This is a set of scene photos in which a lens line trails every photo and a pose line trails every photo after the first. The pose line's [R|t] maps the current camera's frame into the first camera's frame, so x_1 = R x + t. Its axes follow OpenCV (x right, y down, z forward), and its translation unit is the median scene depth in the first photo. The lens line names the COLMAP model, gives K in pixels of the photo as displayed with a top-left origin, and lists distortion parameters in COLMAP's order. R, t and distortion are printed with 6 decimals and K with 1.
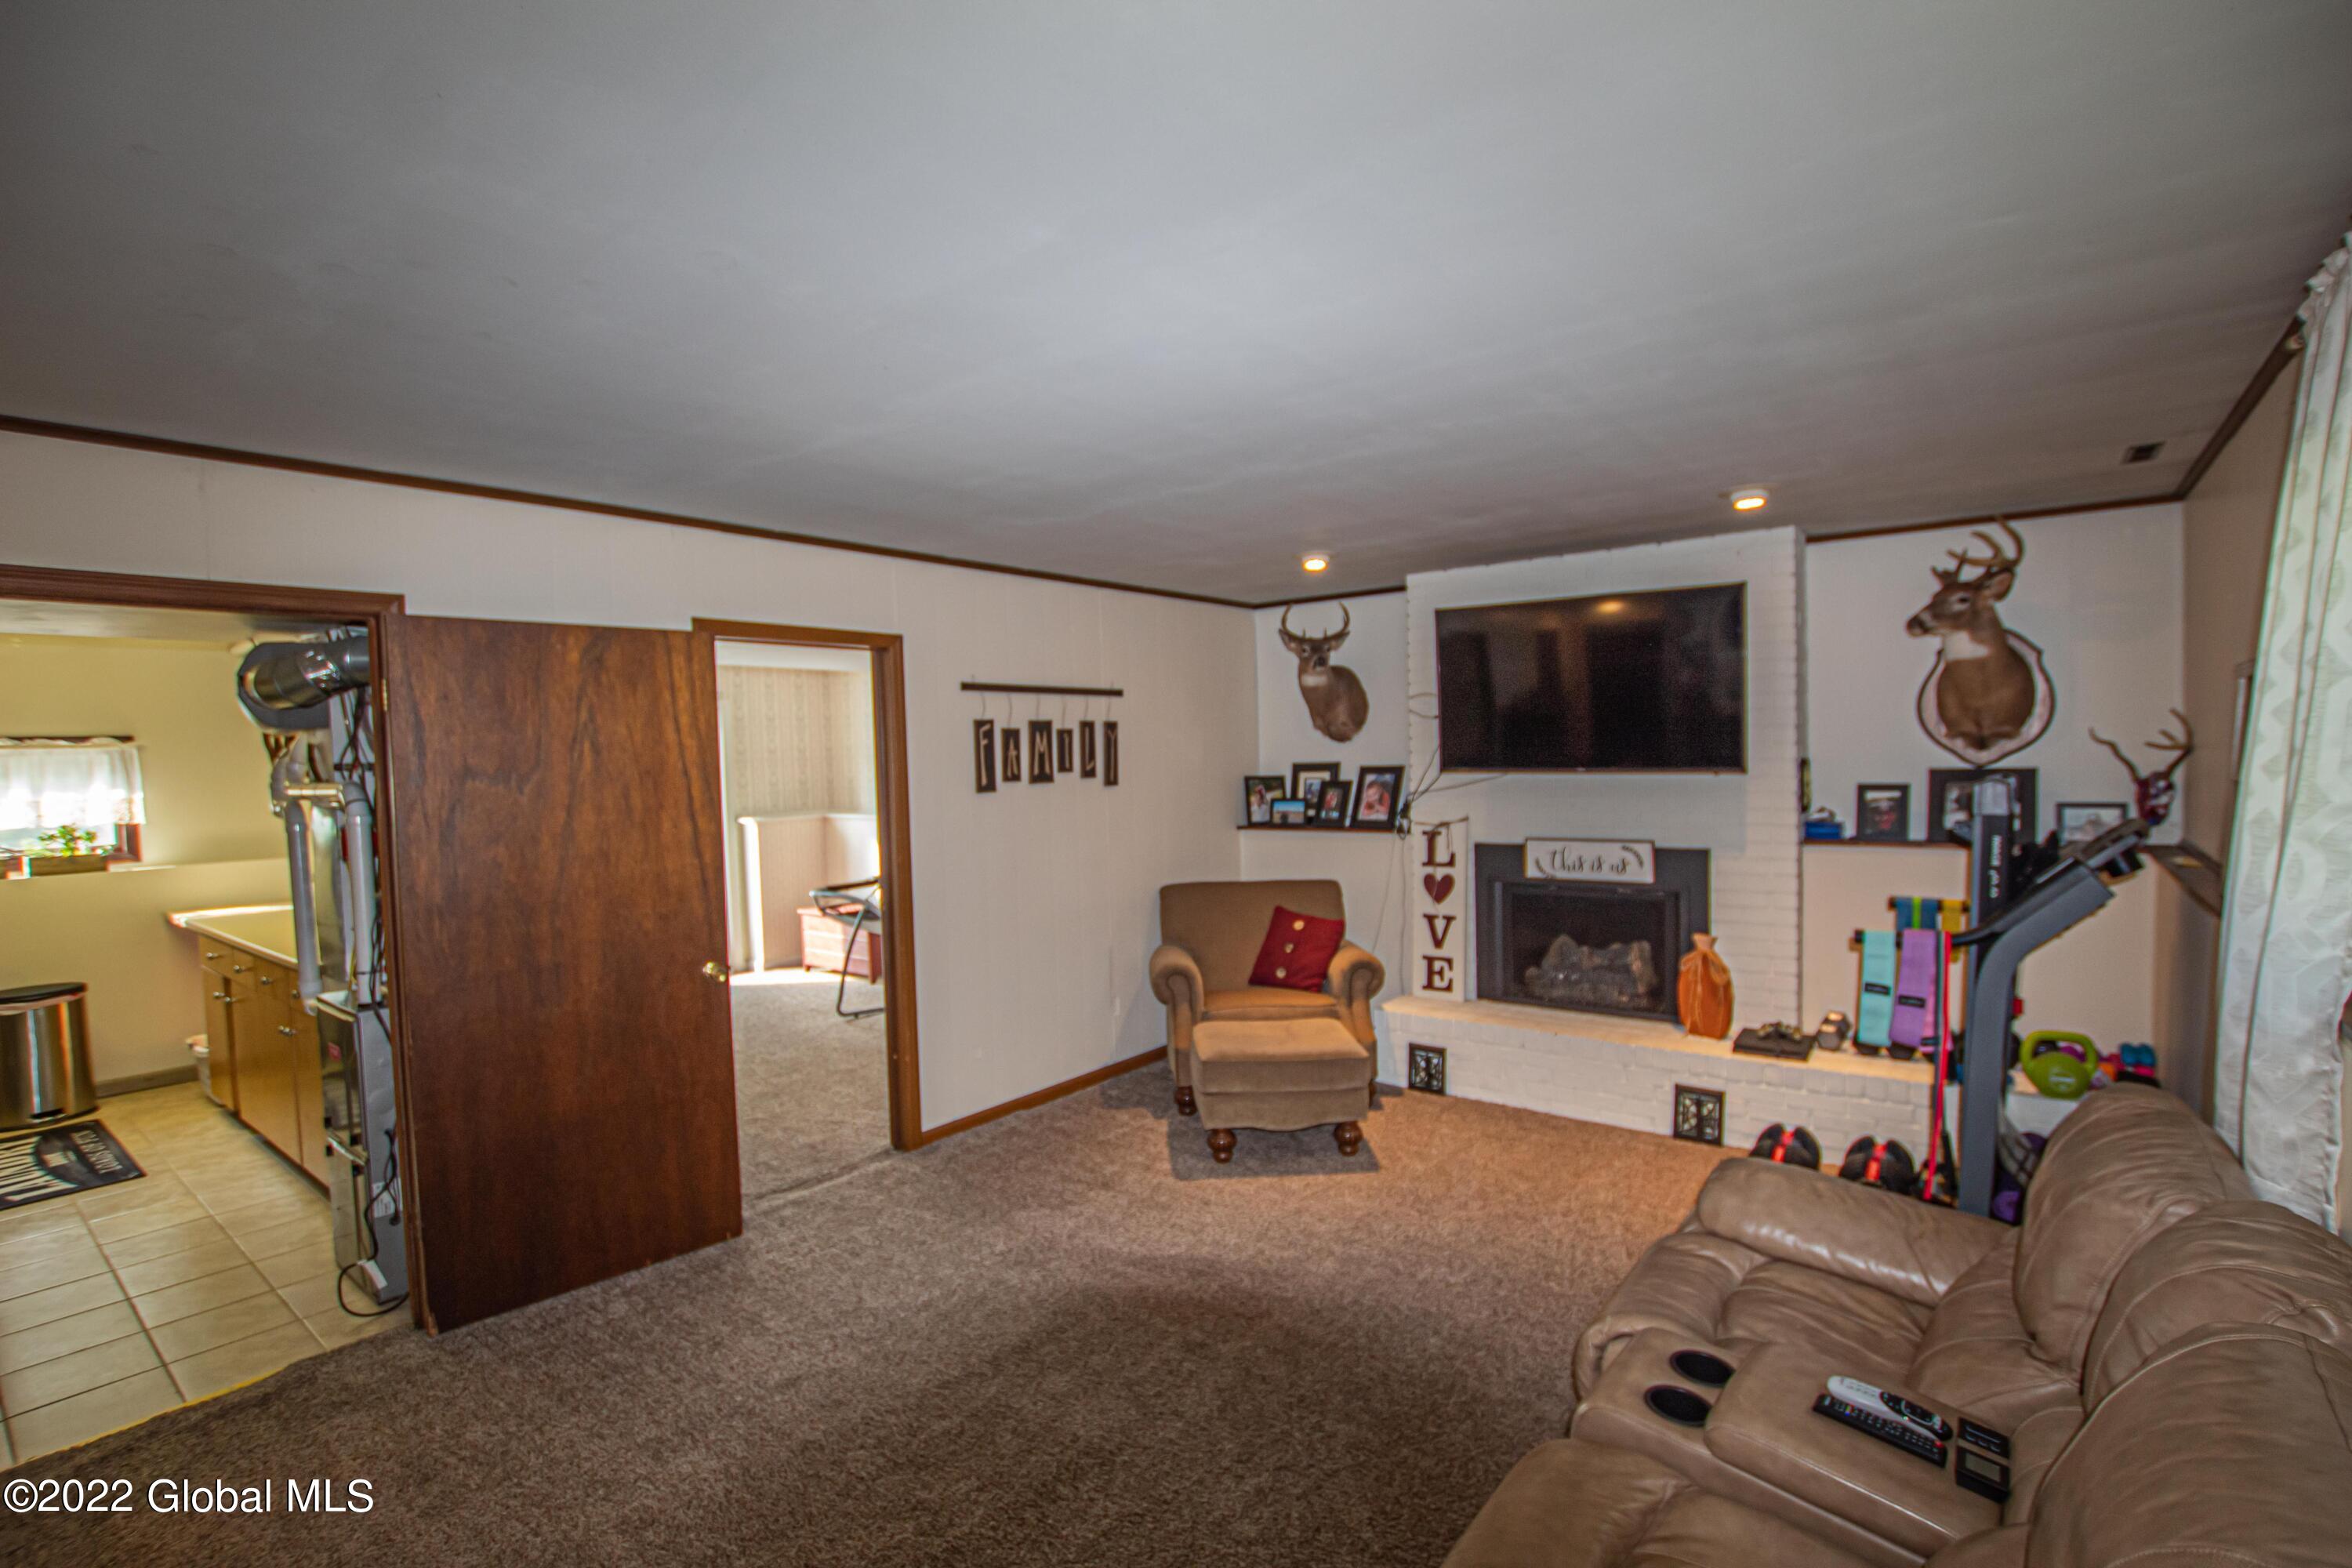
lens RADIAL K [[1088.0, 0, 1159.3], [0, 1088.0, 786.7], [0, 0, 1]] dist [-0.036735, 0.006676]
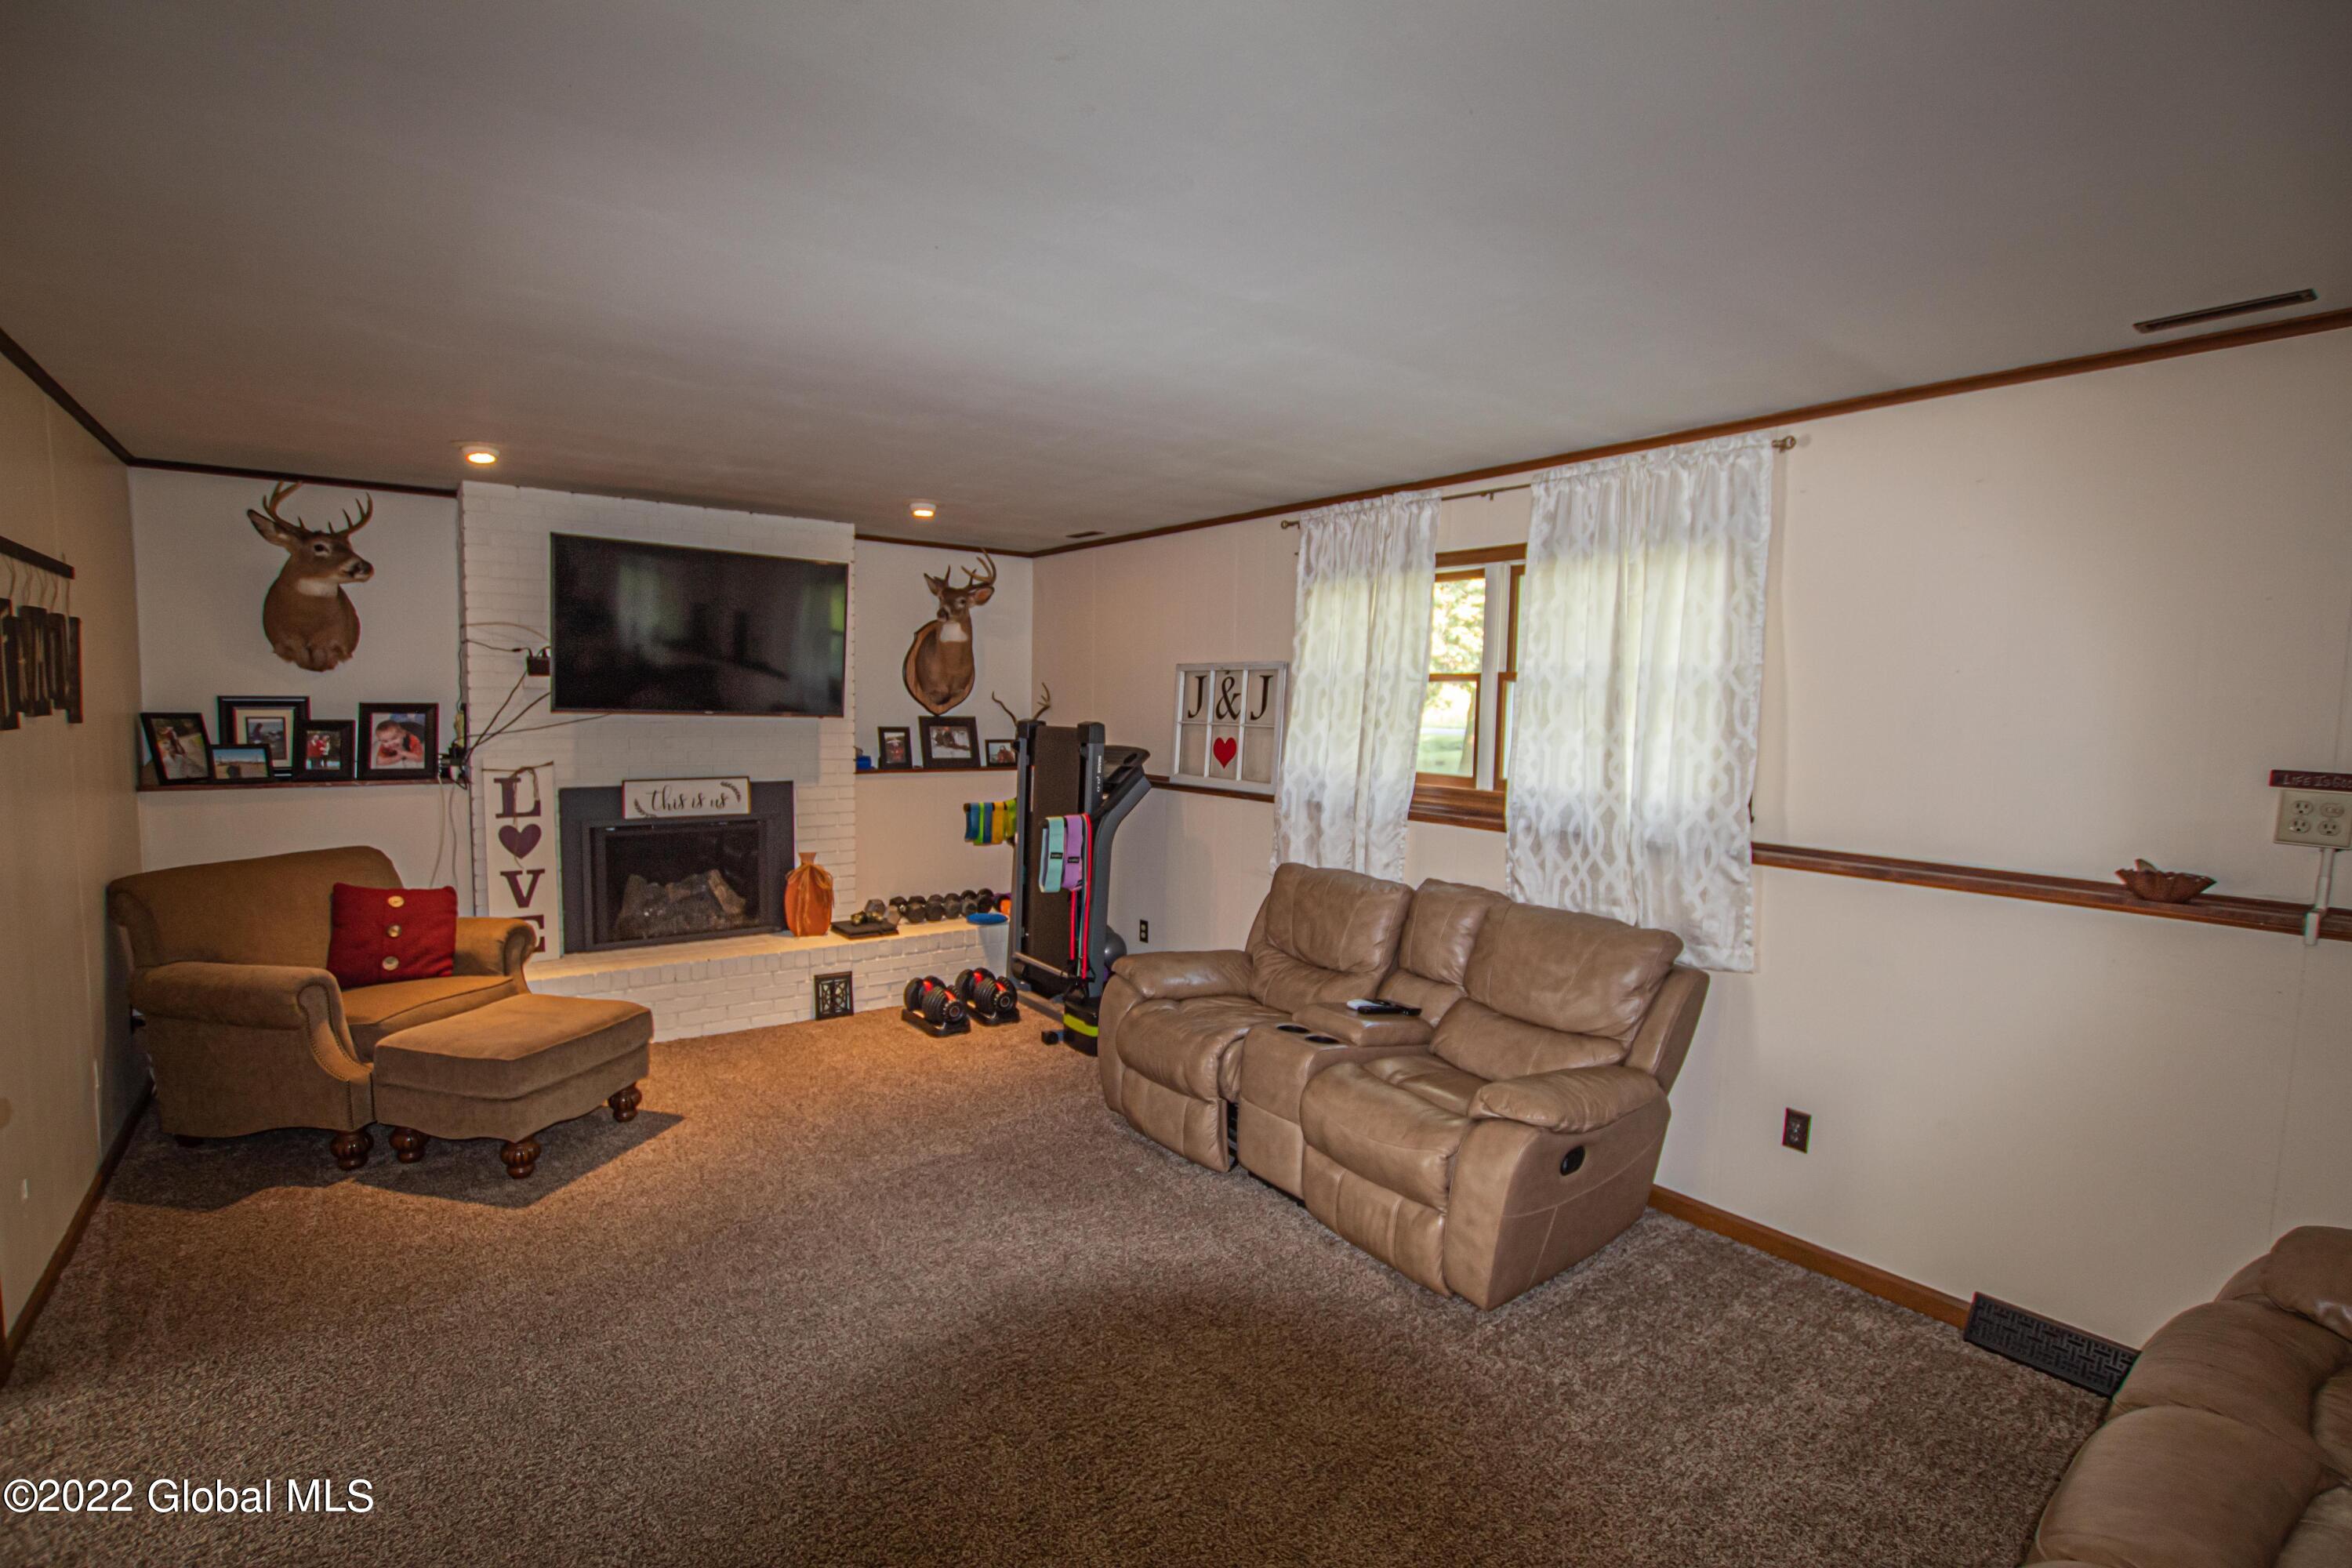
lens RADIAL K [[1088.0, 0, 1156.0], [0, 1088.0, 792.4], [0, 0, 1]] dist [-0.036735, 0.006676]
pose [[0.259359, -0.044320, 0.964763, -0.507580], [0.005428, 0.998998, 0.044434, 0.018109], [-0.965766, -0.006287, 0.259340, 0.283278]]
